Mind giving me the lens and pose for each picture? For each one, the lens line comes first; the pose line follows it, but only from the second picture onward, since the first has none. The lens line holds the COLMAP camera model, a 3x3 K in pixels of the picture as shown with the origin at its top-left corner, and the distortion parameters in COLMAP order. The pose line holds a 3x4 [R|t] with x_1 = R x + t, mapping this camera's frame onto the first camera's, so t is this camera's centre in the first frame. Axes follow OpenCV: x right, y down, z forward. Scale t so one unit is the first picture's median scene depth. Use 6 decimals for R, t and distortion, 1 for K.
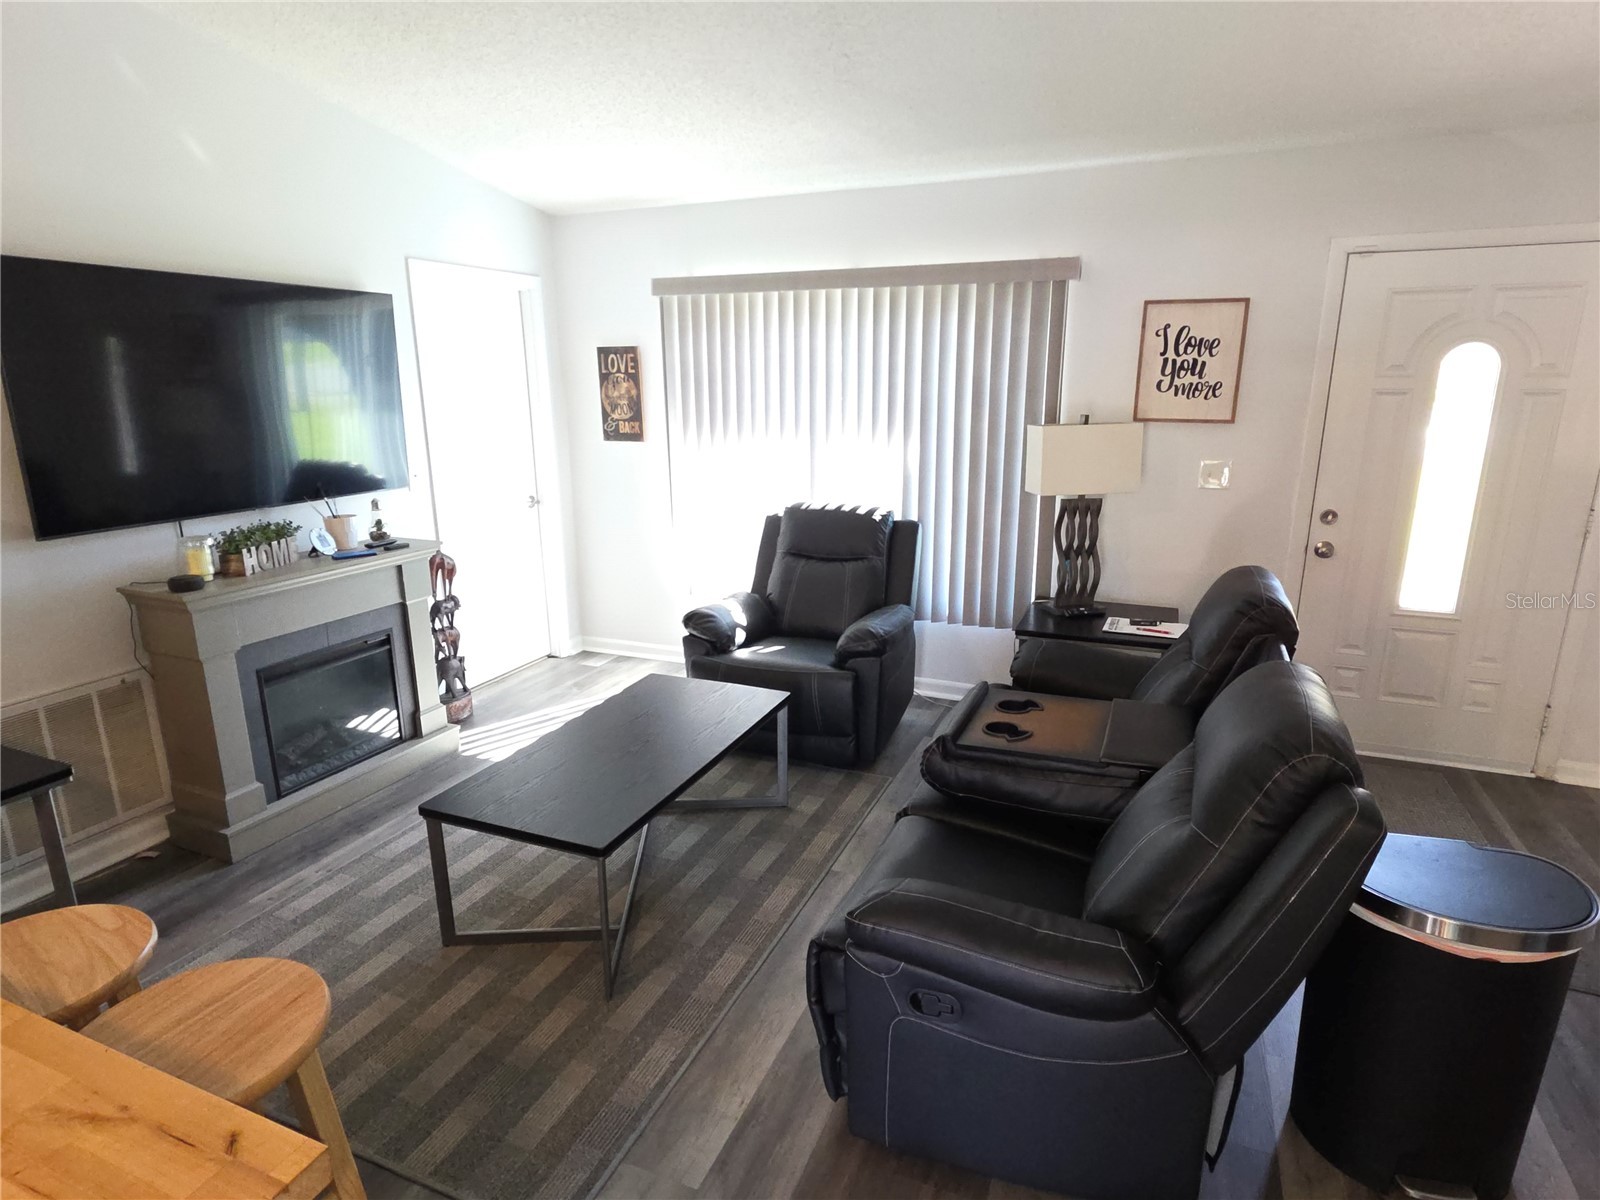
lens RADIAL K [[872.9, 0, 800.0], [0, 872.9, 600.0], [0, 0, 1]] dist [0.007206, -0.014473]
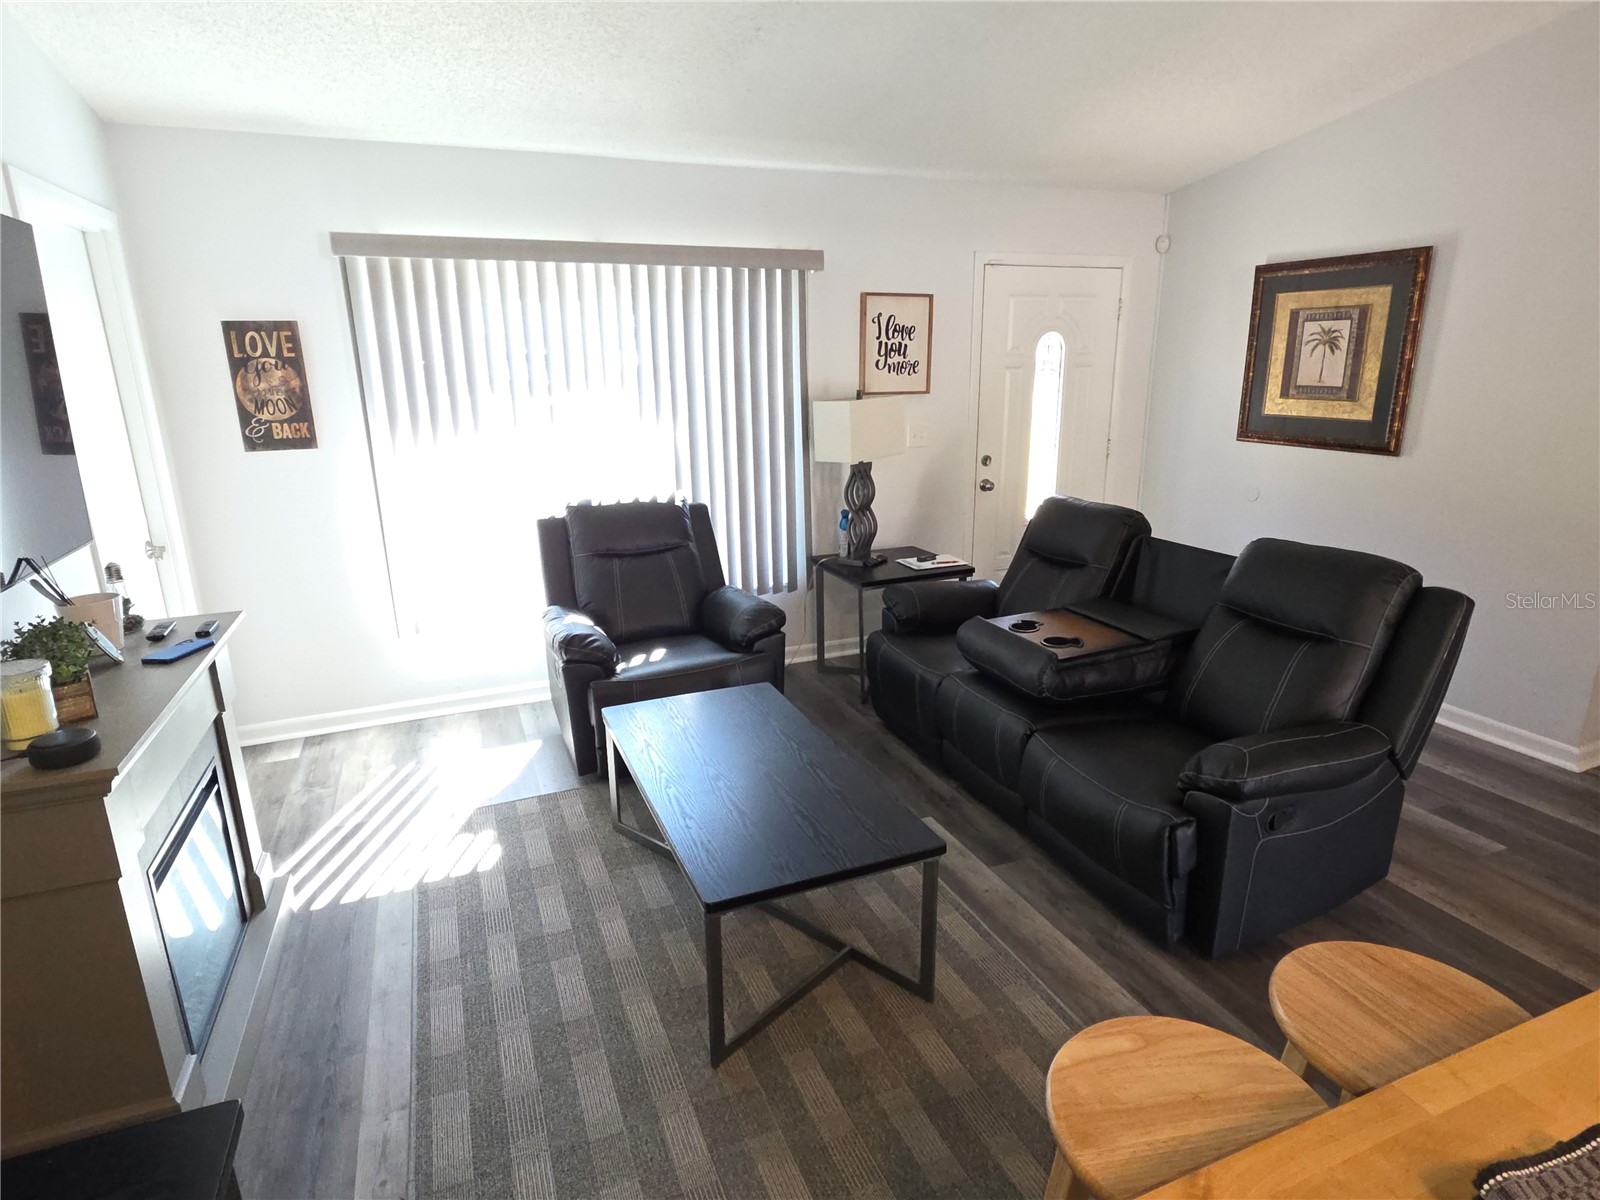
lens RADIAL K [[872.9, 0, 800.0], [0, 872.9, 600.0], [0, 0, 1]] dist [0.007206, -0.014473]
pose [[0.703647, -0.195275, 0.683190, -0.546342], [0.184743, 0.978706, 0.089468, -0.055713], [-0.686113, 0.063261, 0.724739, 0.224141]]
